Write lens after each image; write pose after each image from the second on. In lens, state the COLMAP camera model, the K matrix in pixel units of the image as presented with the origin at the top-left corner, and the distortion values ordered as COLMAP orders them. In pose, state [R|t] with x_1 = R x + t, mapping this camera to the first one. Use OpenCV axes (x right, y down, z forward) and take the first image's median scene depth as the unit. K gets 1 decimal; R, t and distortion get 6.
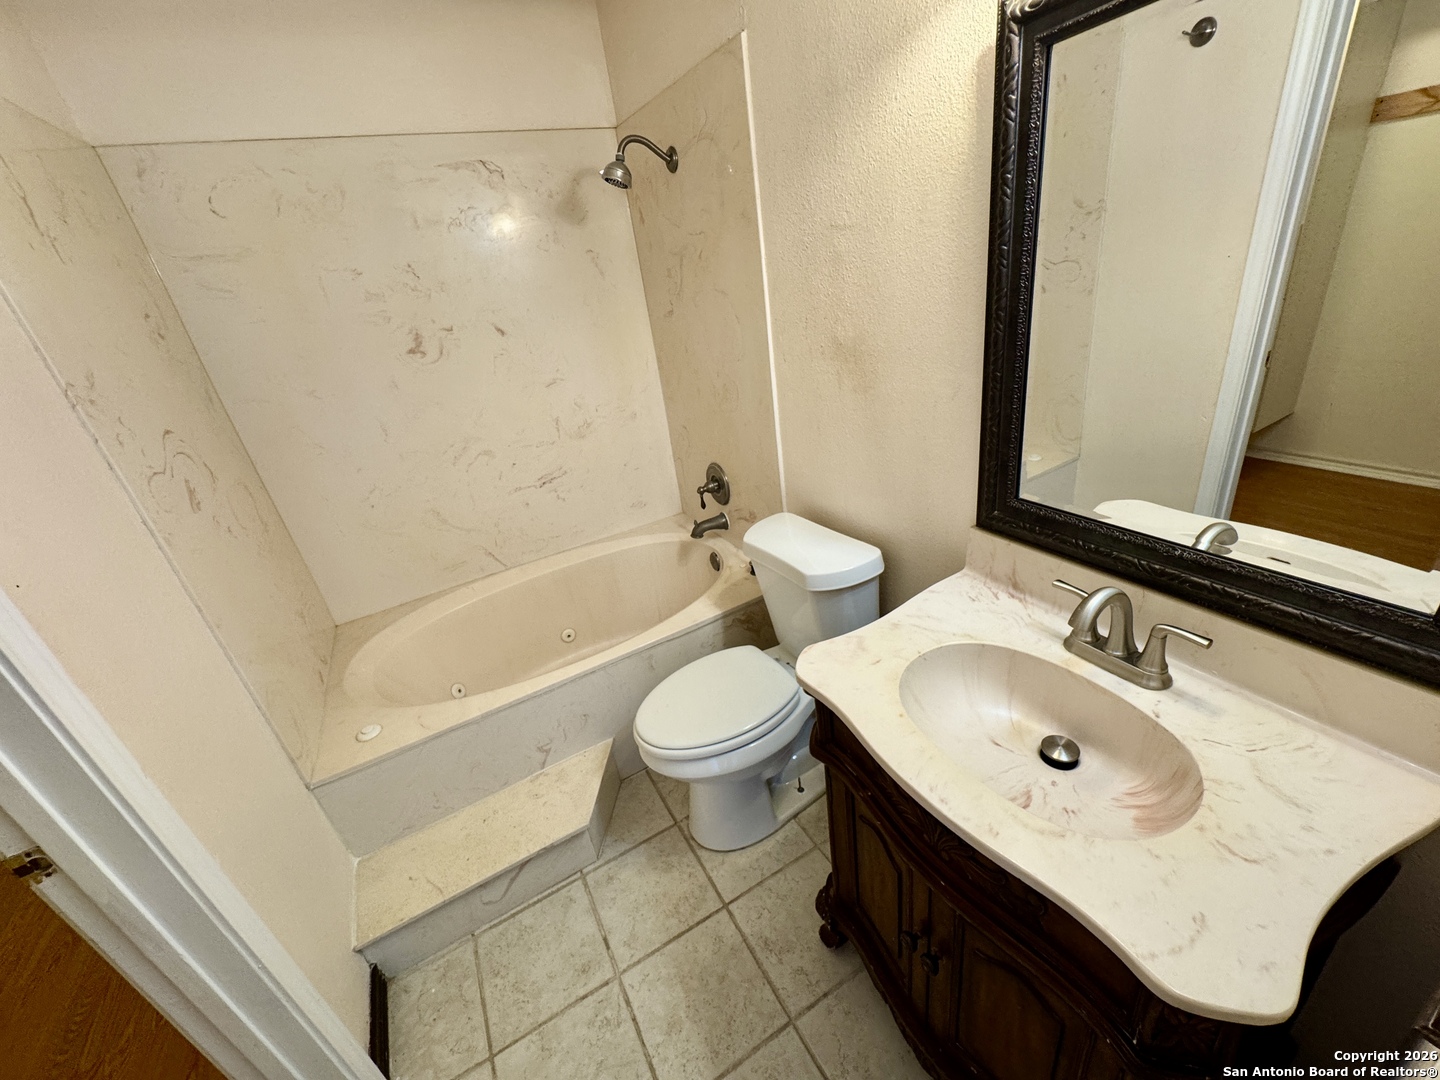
lens RADIAL K [[572.8, 0, 718.0], [0, 572.8, 543.0], [0, 0, 1]] dist [-0.002047, 0.000449]
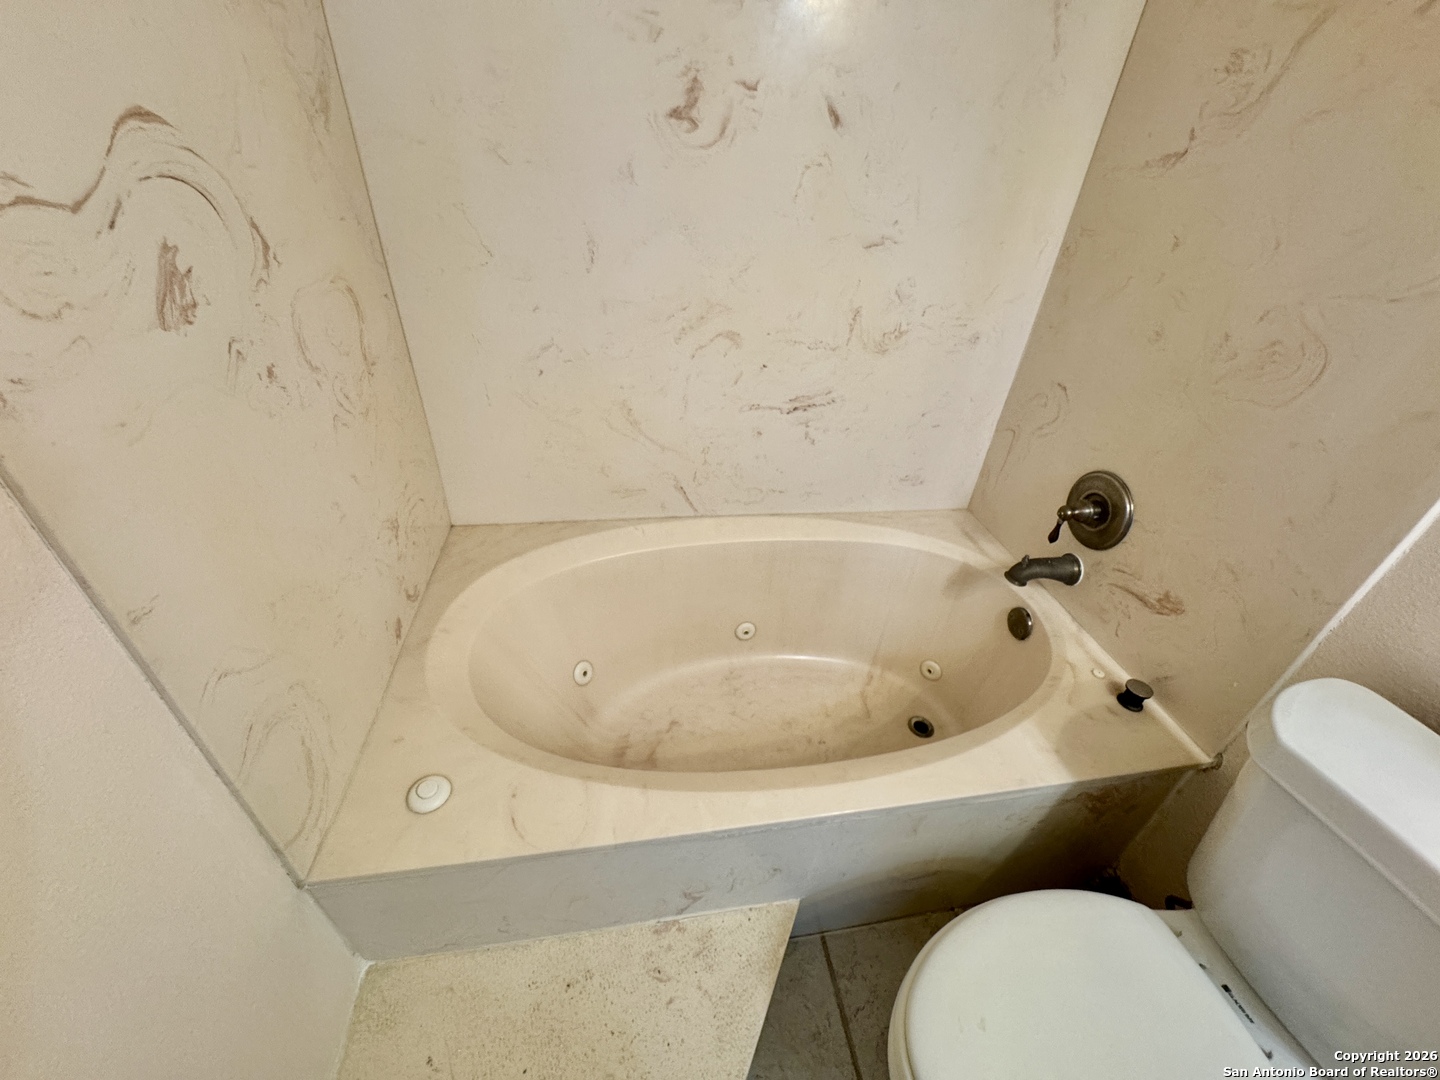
lens RADIAL K [[572.8, 0, 721.5], [0, 572.8, 541.4], [0, 0, 1]] dist [-0.002047, 0.000449]
pose [[0.923484, 0.345832, -0.166067, -0.234323], [-0.312922, 0.929453, 0.195438, -0.069785], [0.221940, -0.128517, 0.966554, 0.384145]]
